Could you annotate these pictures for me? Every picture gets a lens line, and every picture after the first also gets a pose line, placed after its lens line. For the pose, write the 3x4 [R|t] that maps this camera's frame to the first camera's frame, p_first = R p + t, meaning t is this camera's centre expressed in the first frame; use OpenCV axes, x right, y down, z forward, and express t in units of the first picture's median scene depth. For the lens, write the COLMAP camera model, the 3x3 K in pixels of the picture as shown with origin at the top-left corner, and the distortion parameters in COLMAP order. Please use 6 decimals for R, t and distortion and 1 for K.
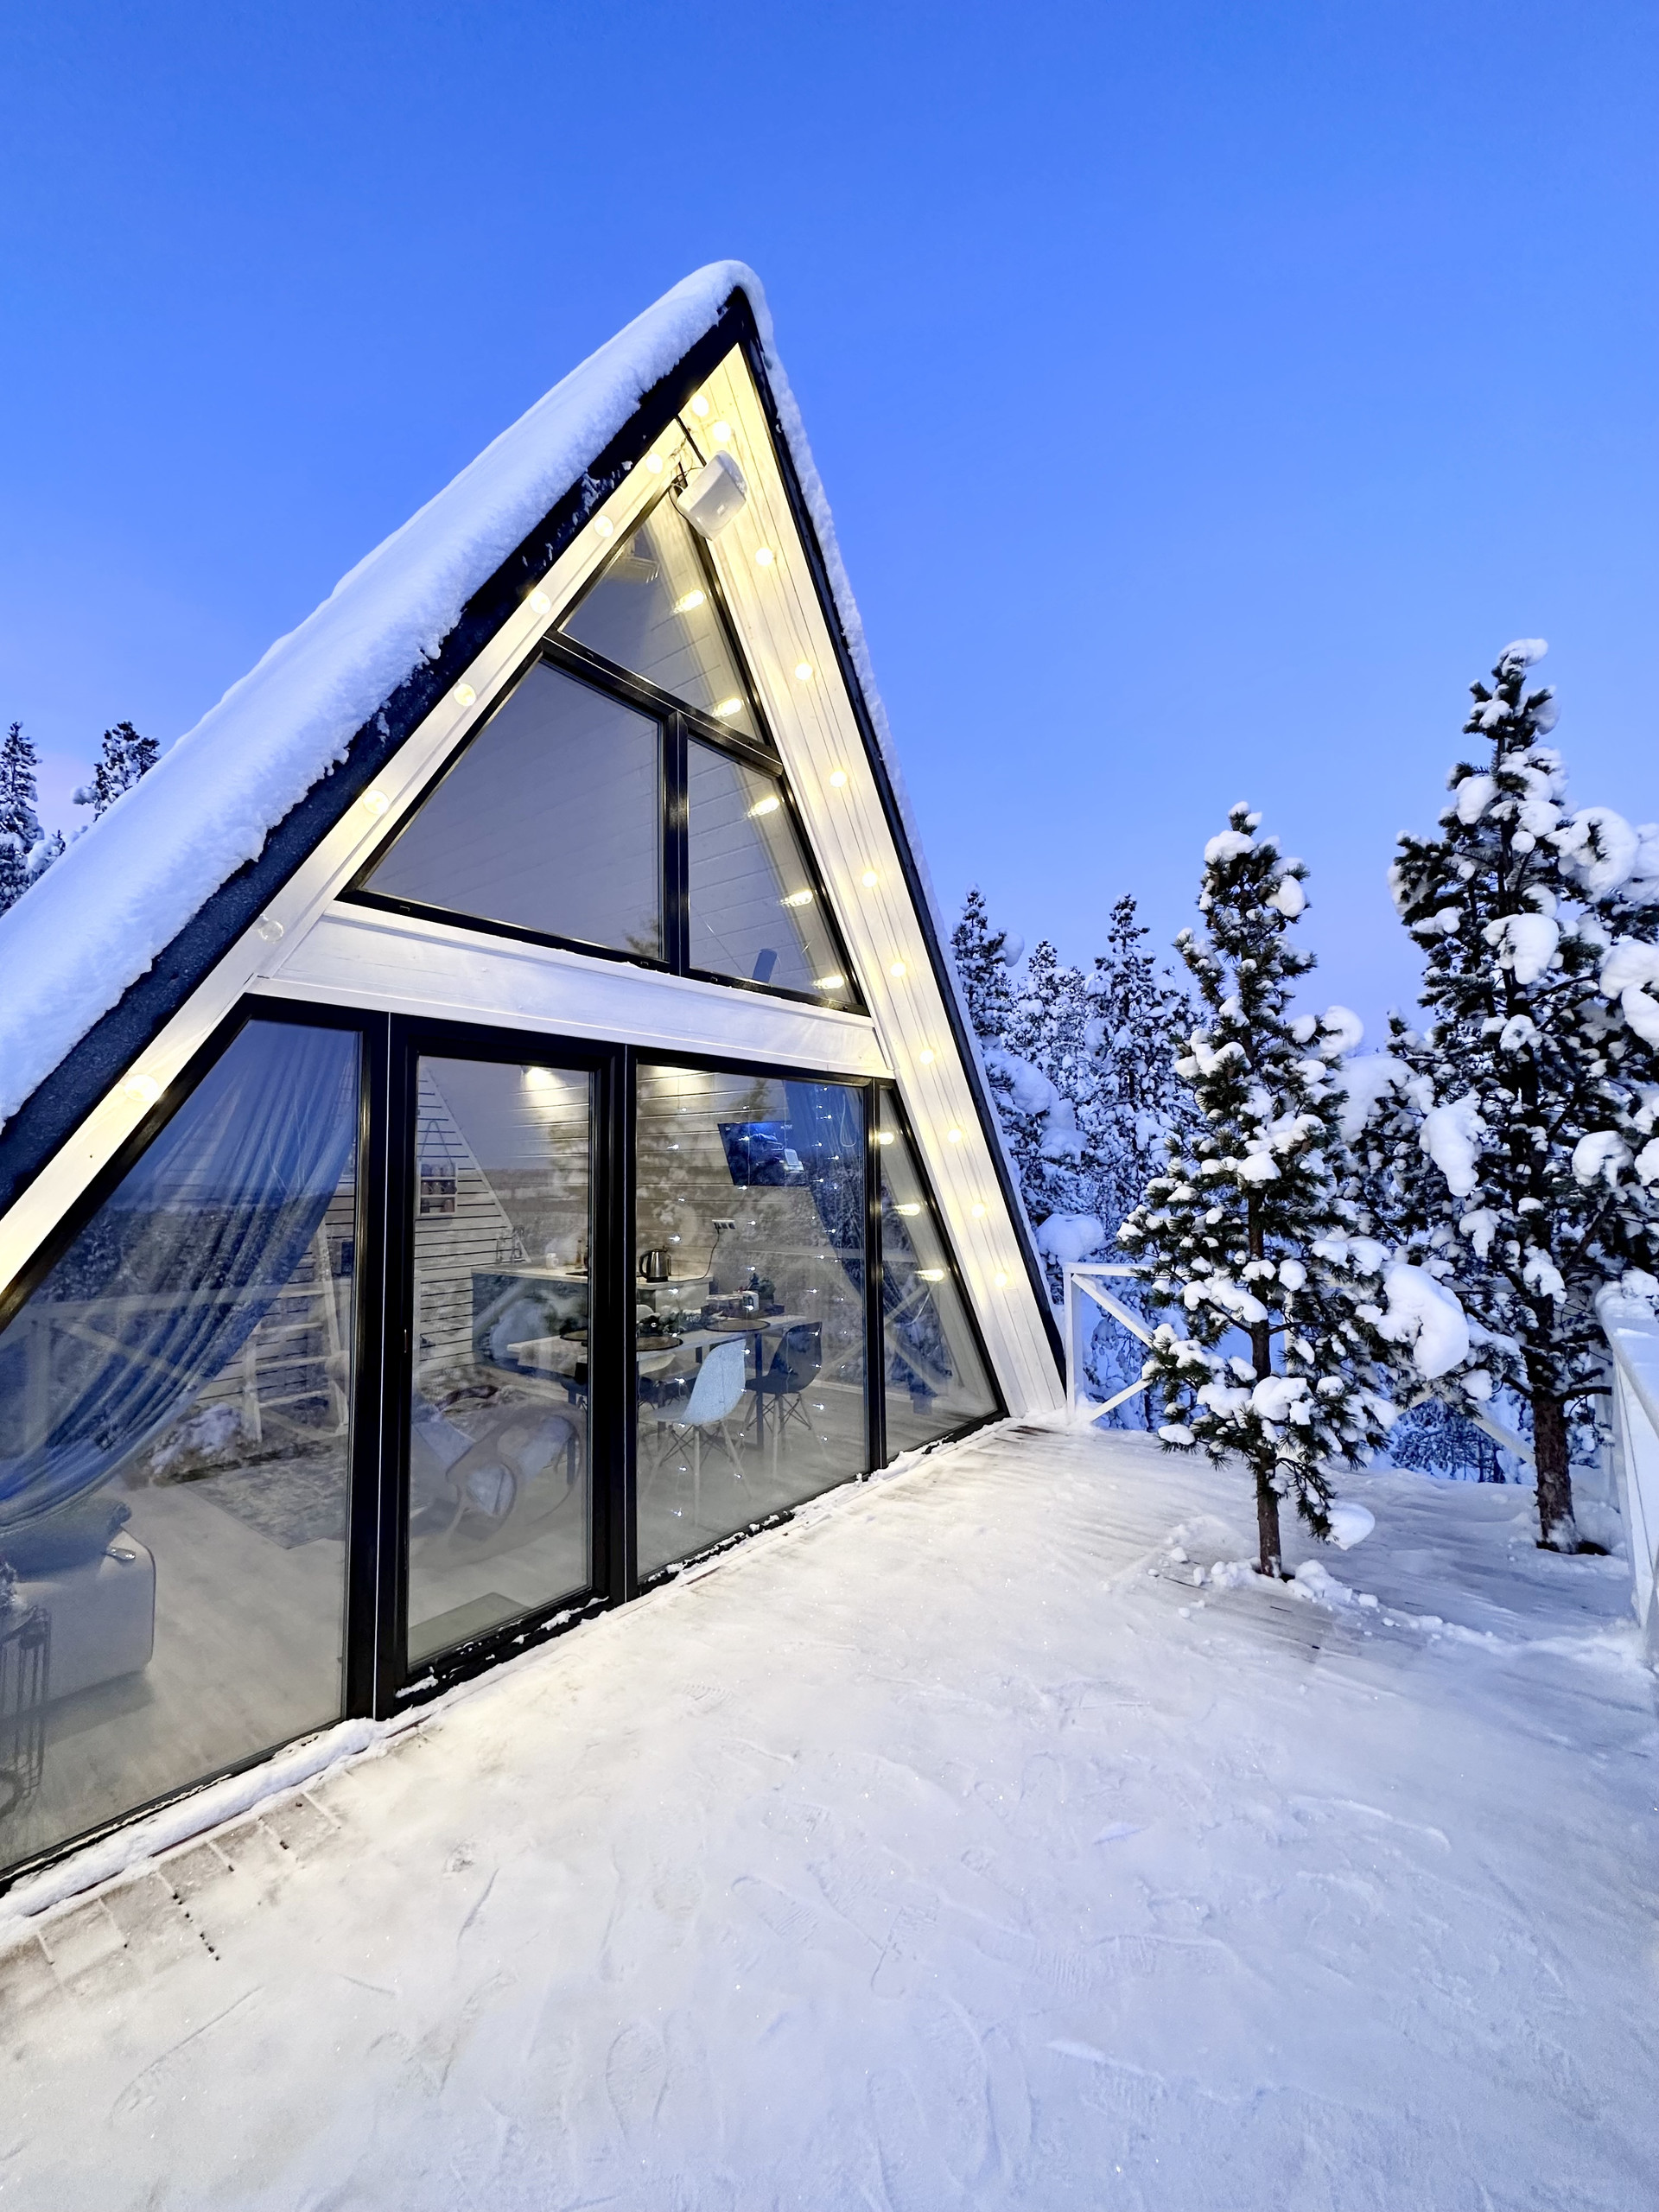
lens RADIAL K [[877.5, 0, 829.5], [0, 877.5, 1106.0], [0, 0, 1]] dist [0.000652, -0.000497]
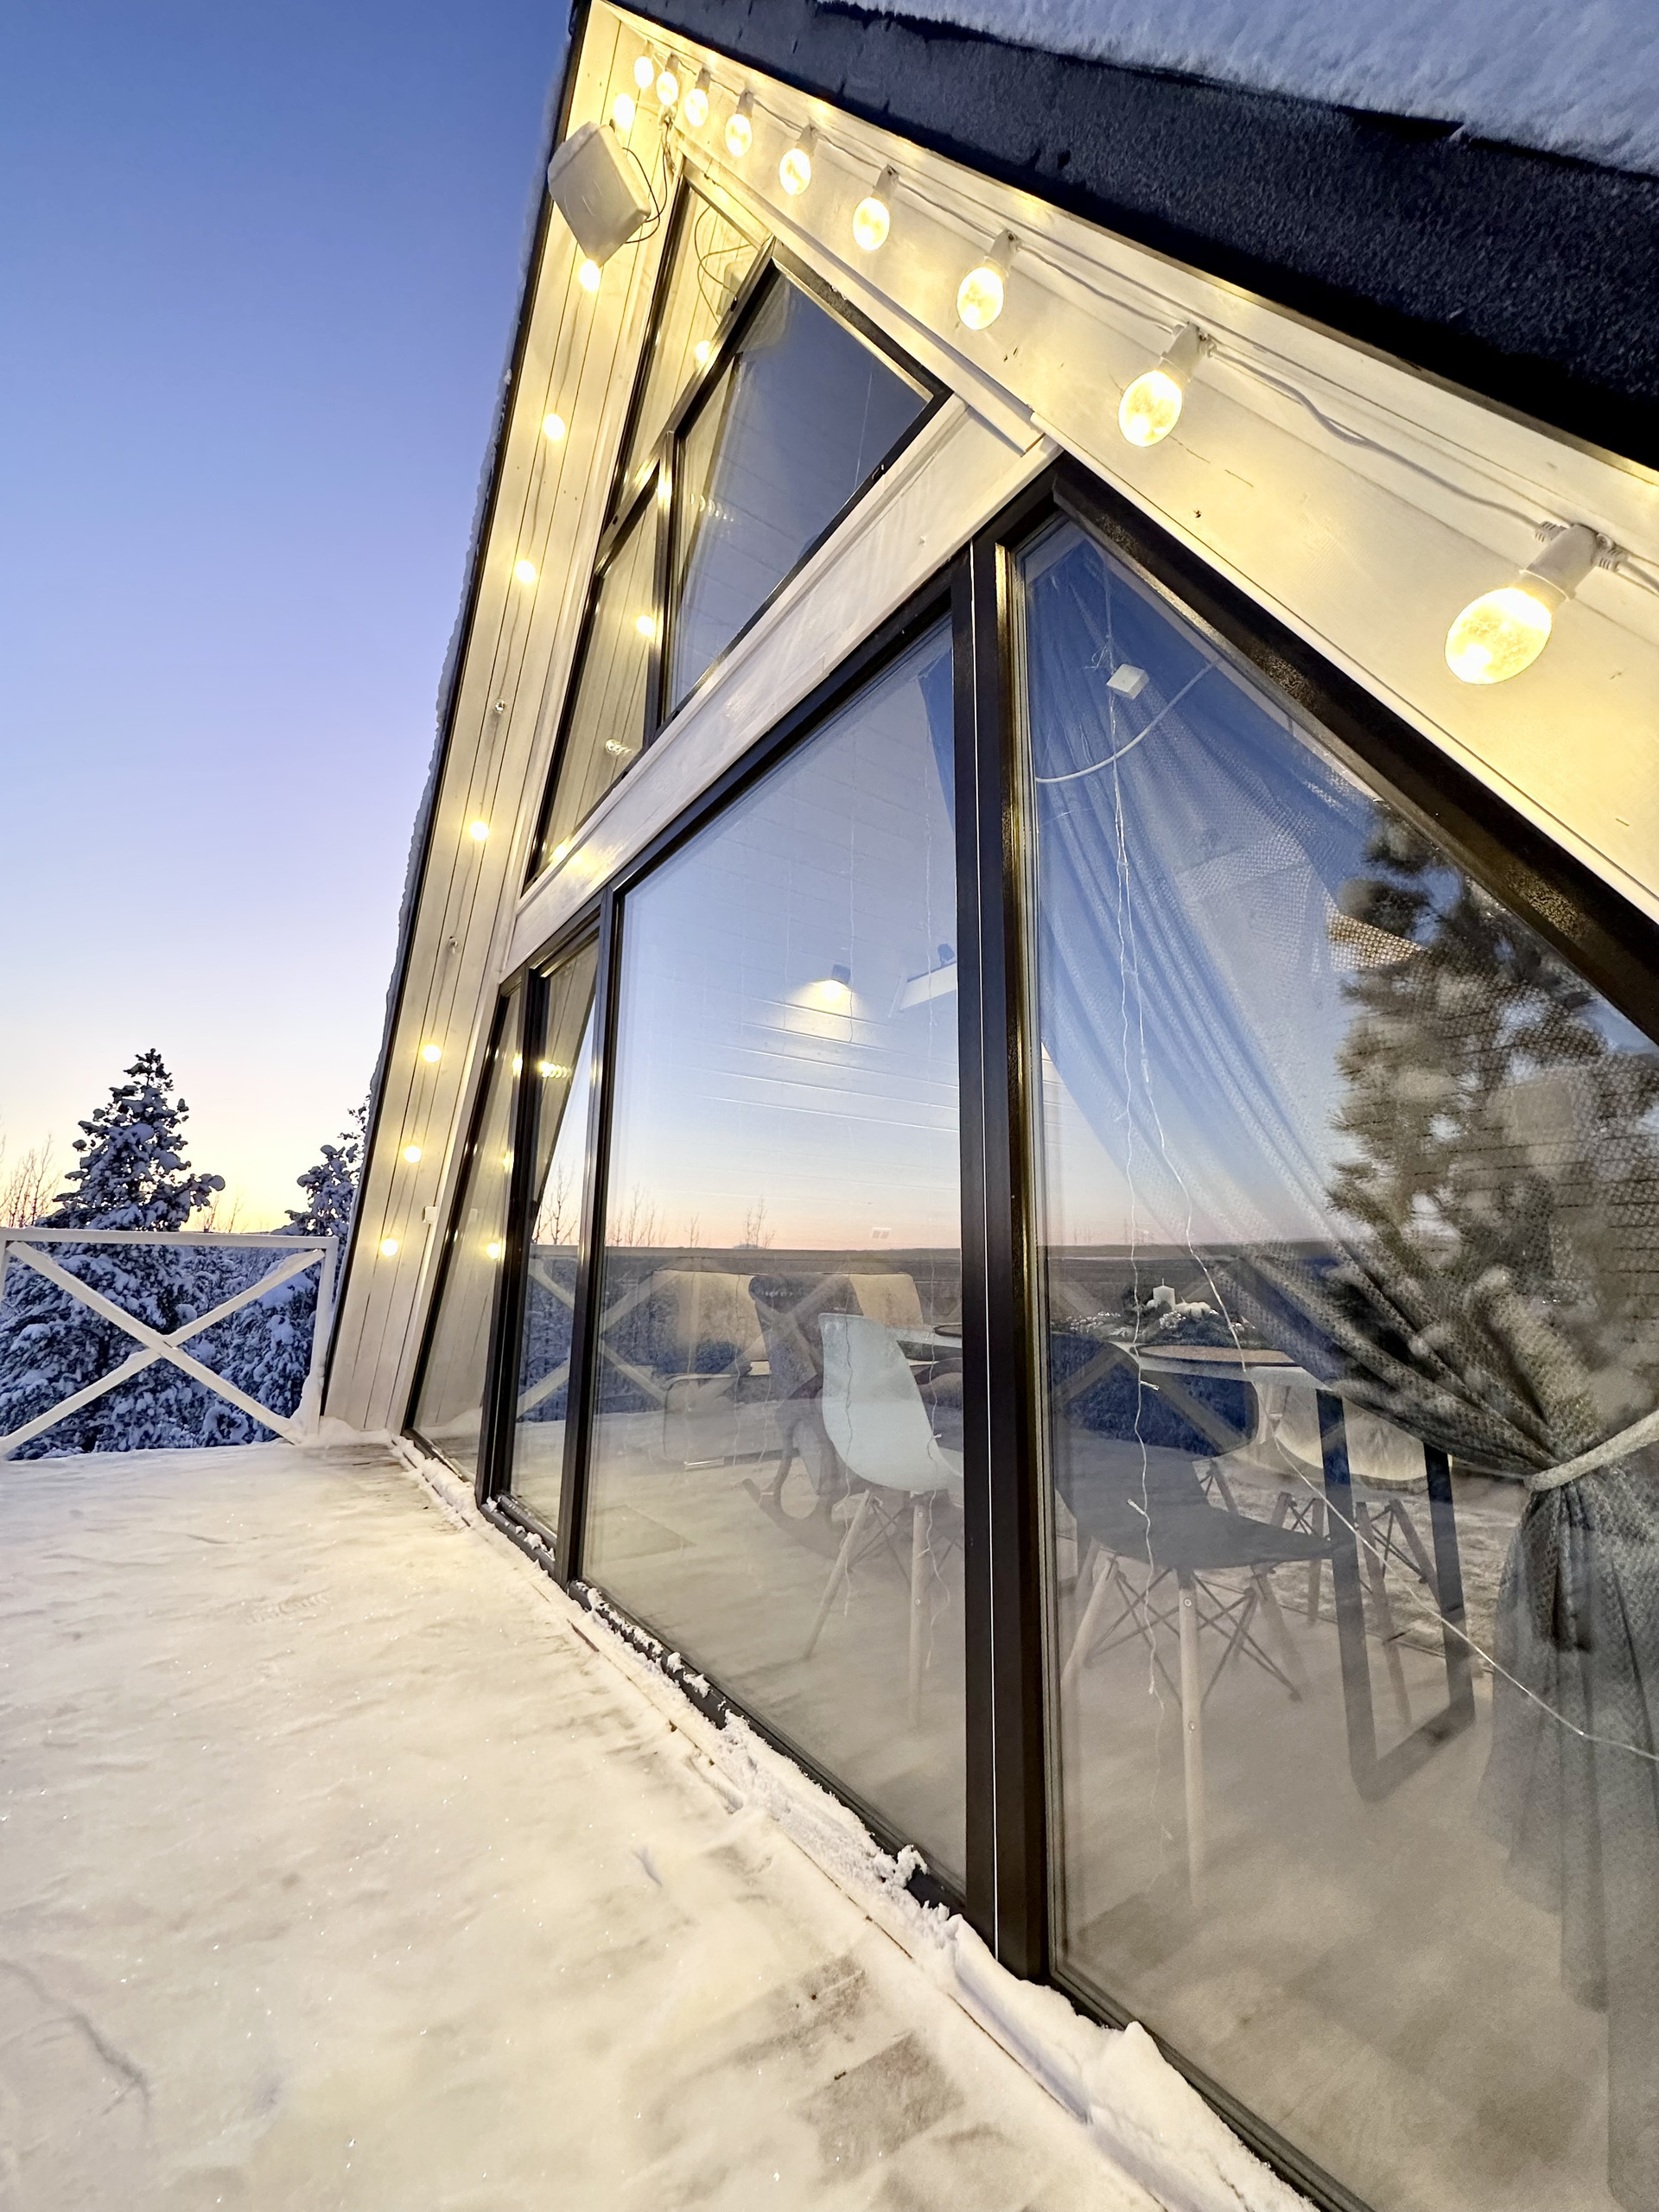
lens RADIAL K [[877.5, 0, 829.5], [0, 877.5, 1106.0], [0, 0, 1]] dist [0.000652, -0.000497]
pose [[-0.286808, -0.148418, -0.946421, 0.387320], [0.072094, 0.981781, -0.175810, 0.253172], [0.955271, -0.118655, -0.270883, 1.198937]]
